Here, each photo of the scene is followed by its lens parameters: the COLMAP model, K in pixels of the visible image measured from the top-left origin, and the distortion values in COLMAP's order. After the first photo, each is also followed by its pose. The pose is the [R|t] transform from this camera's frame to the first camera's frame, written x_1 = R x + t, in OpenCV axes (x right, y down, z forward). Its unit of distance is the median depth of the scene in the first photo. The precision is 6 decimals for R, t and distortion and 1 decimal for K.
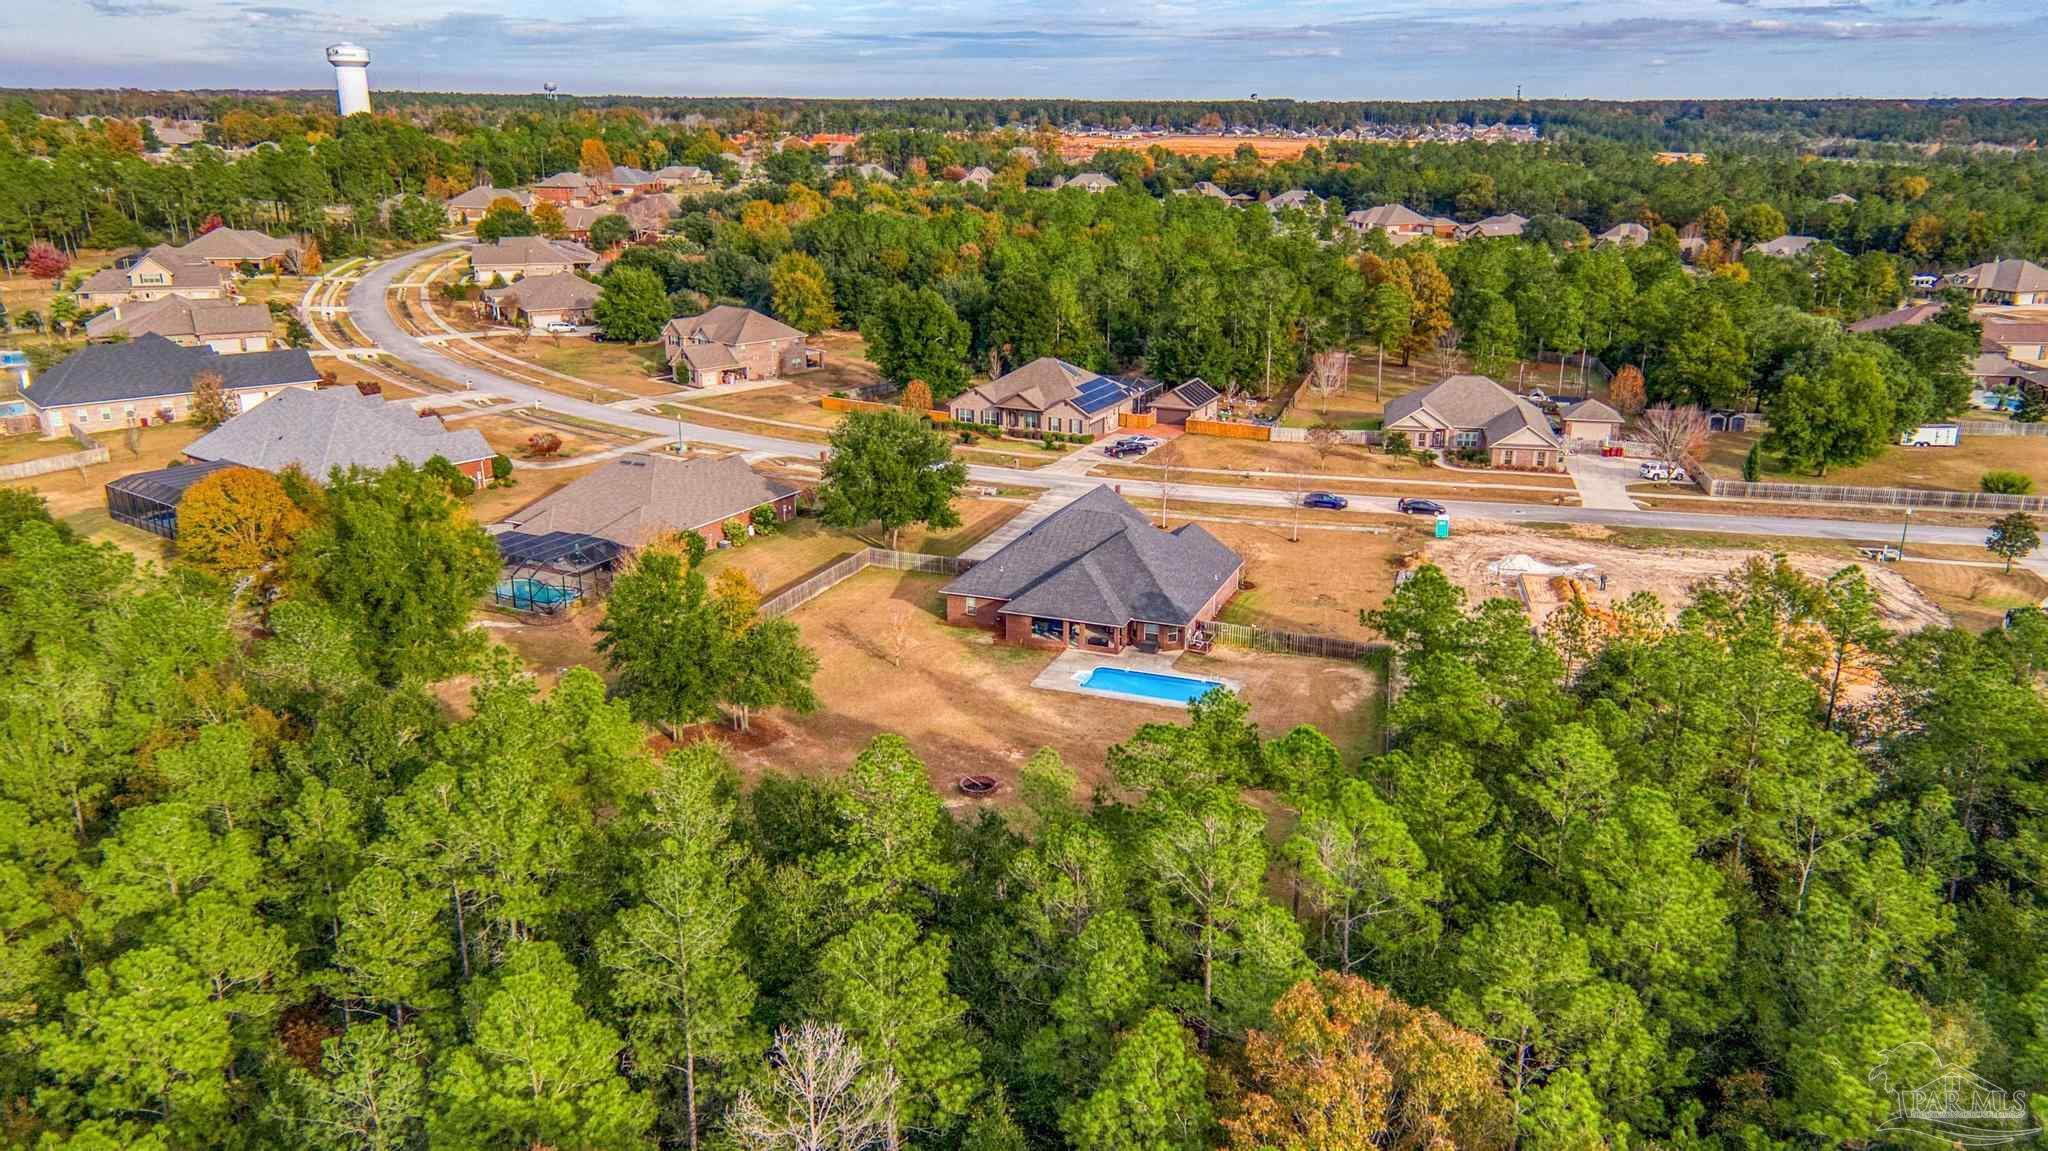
lens RADIAL K [[1479.4, 0, 1024.0], [0, 1479.4, 575.5], [0, 0, 1]] dist [0.094716, -0.088496]
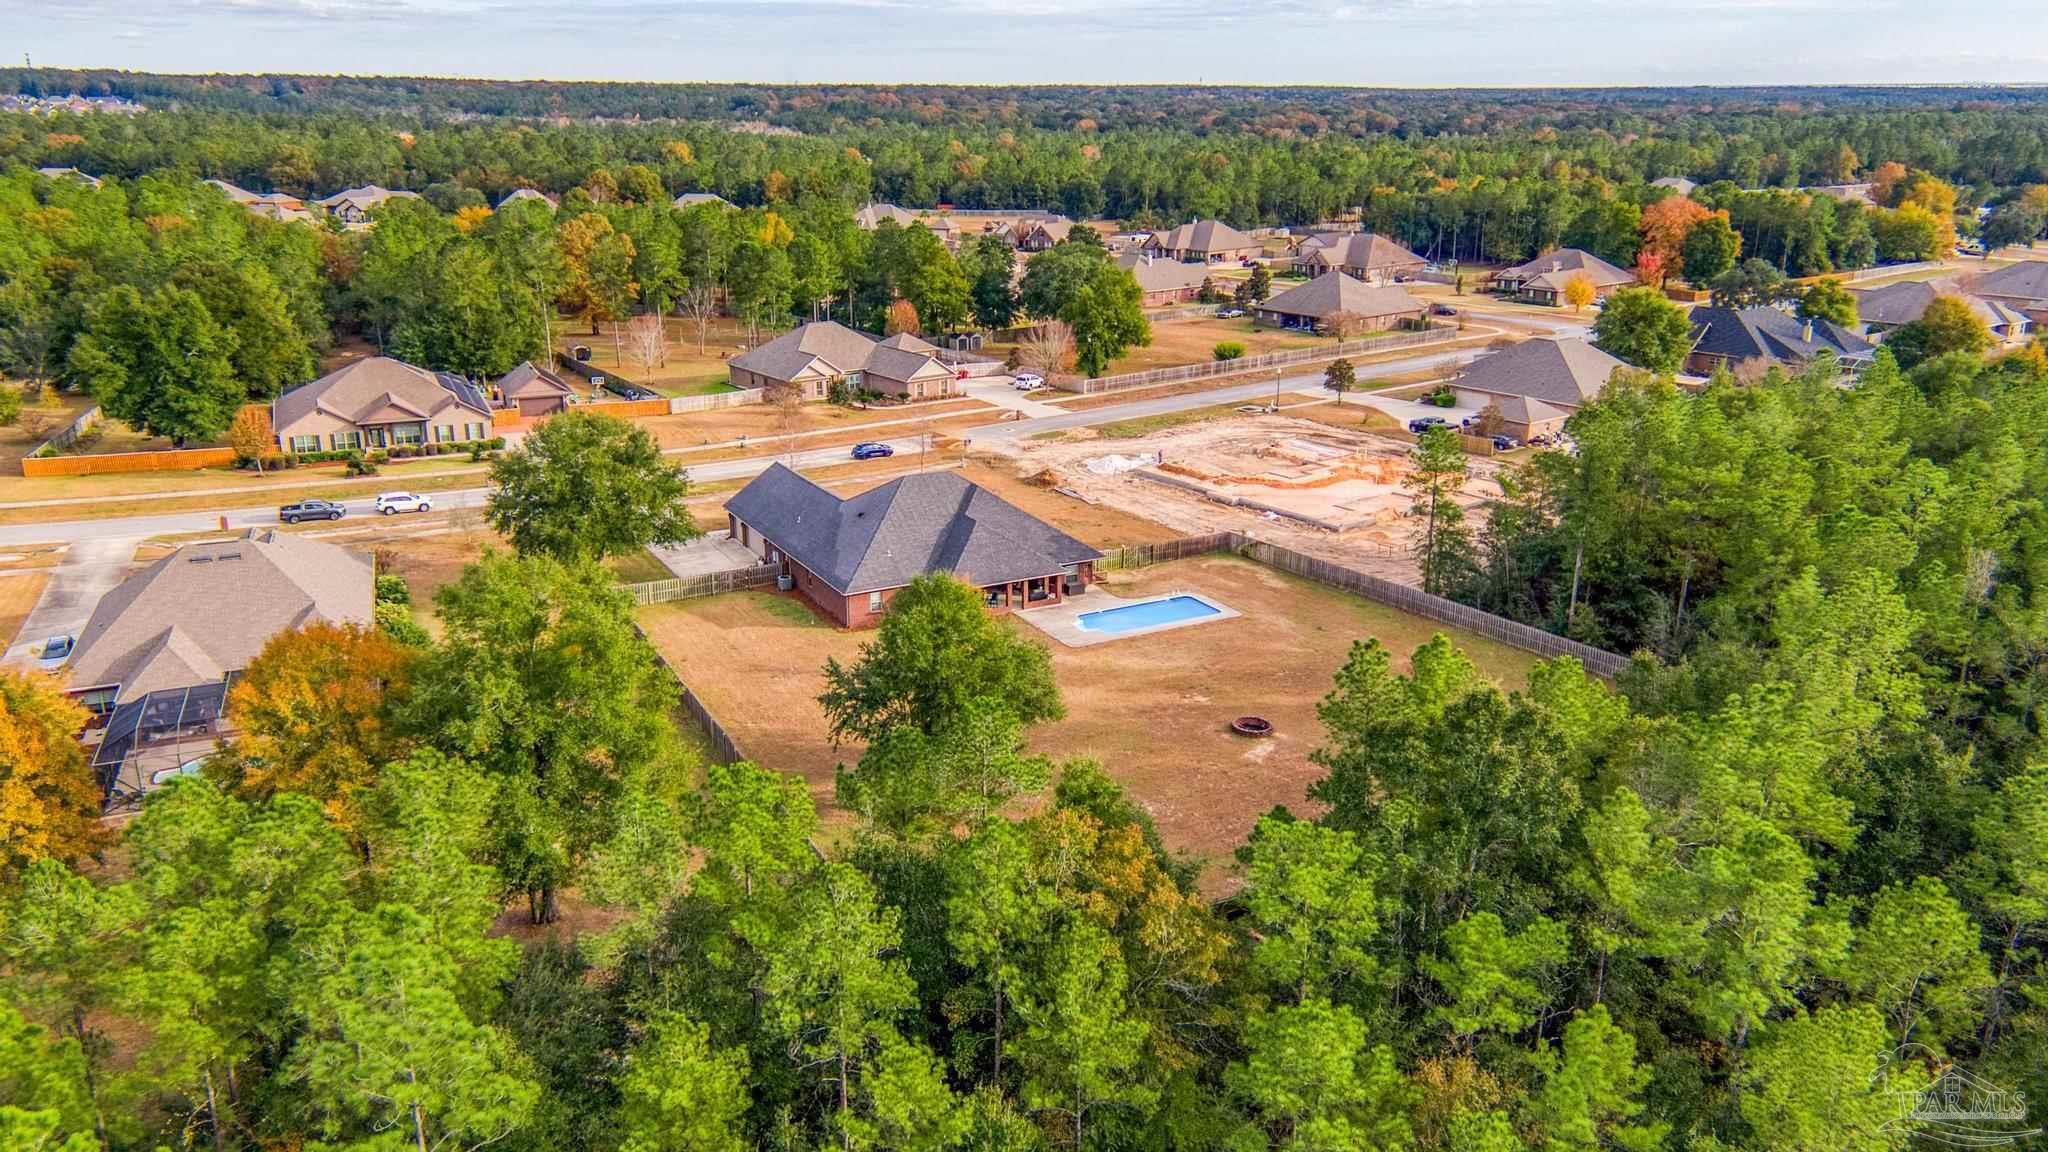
lens RADIAL K [[1519.5, 0, 1024.0], [0, 1519.5, 576.0], [0, 0, 1]] dist [0.091319, -0.081985]
pose [[0.654769, -0.231361, 0.719548, -0.352186], [0.226705, 0.968282, 0.105043, -0.038978], [-0.721029, 0.094346, 0.686452, 0.179981]]
